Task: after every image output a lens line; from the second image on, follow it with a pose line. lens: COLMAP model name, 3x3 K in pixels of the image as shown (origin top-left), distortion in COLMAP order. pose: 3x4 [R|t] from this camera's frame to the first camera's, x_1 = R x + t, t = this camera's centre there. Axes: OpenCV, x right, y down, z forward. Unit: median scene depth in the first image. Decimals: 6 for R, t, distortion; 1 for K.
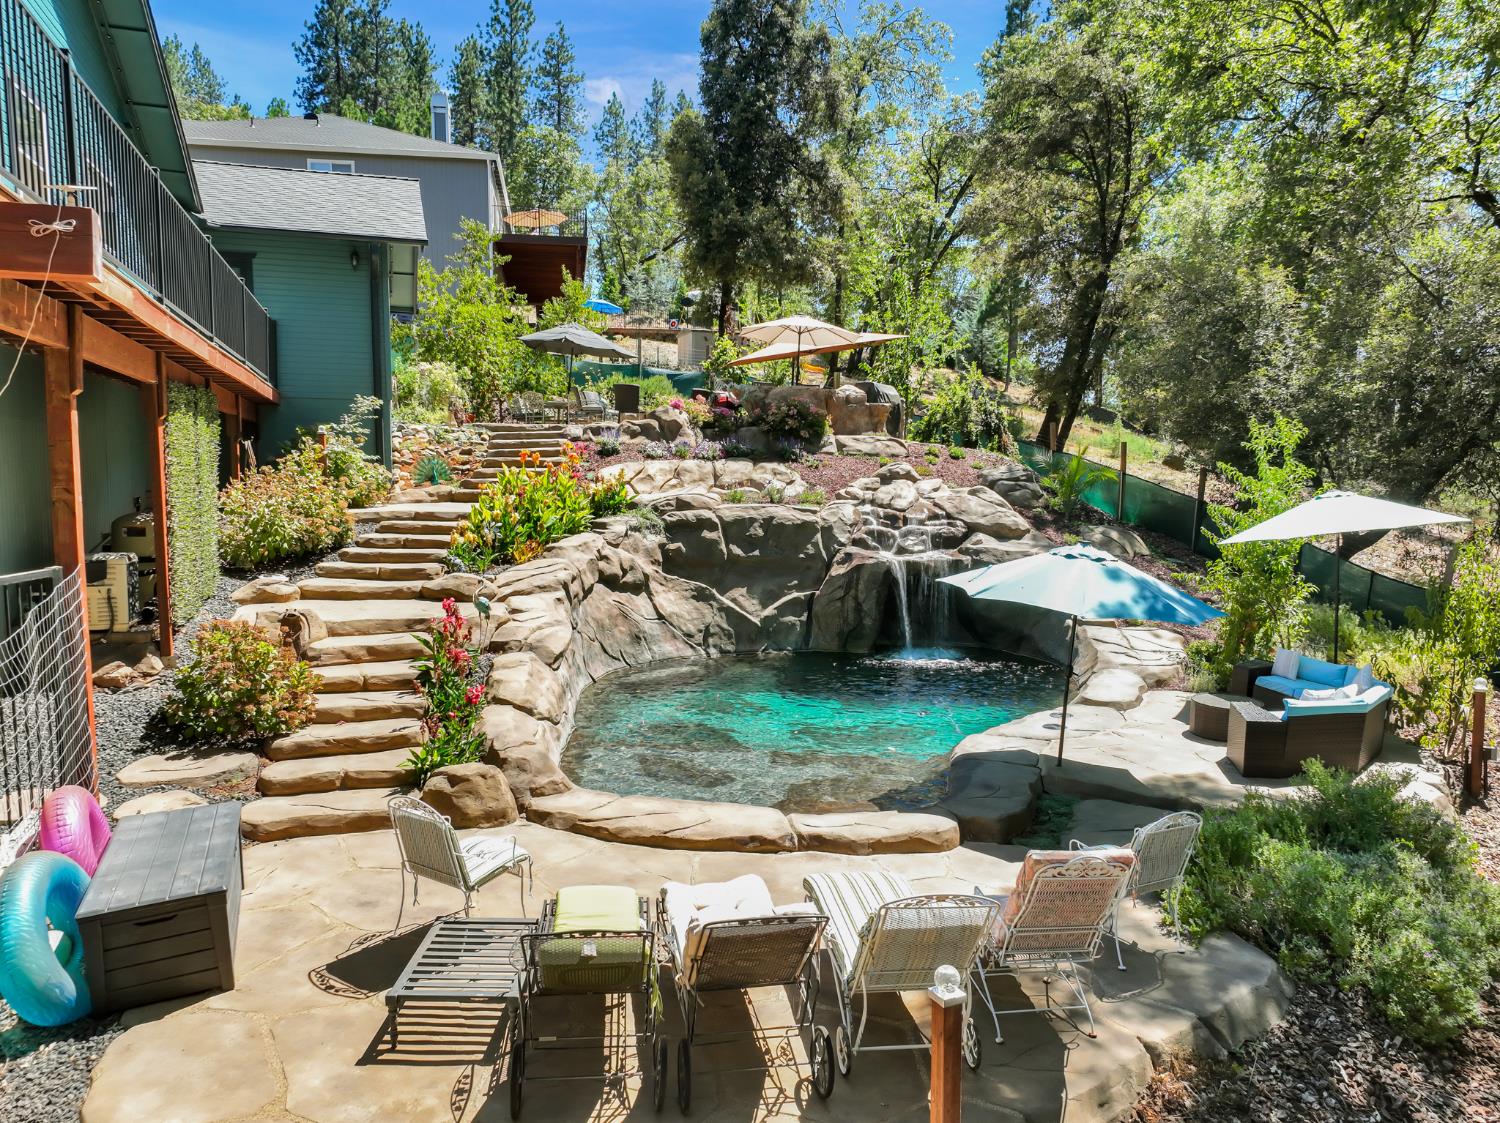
lens RADIAL K [[1039.8, 0, 748.3], [0, 1039.8, 568.3], [0, 0, 1]] dist [0.003554, 0.027150]
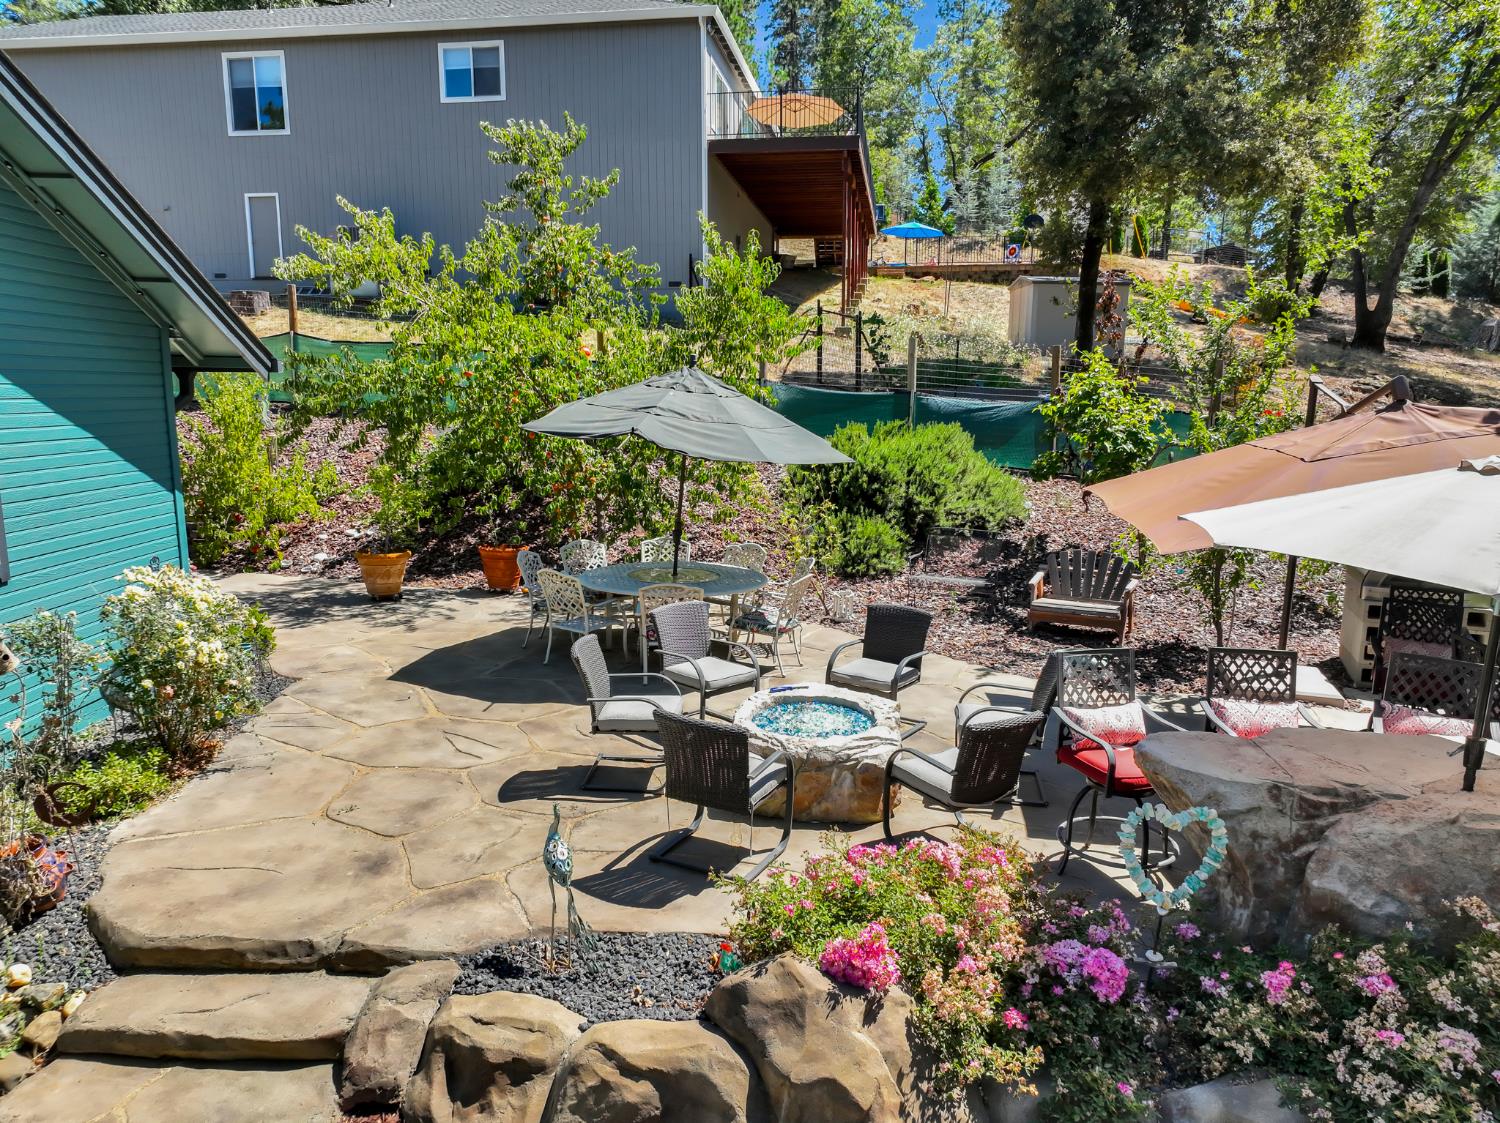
lens RADIAL K [[1039.8, 0, 748.3], [0, 1039.8, 568.3], [0, 0, 1]] dist [0.003554, 0.027150]
pose [[0.949035, 0.055921, -0.310171, -0.014327], [-0.029571, 0.995591, 0.089020, -0.117019], [0.313781, -0.075311, 0.946504, 0.378877]]
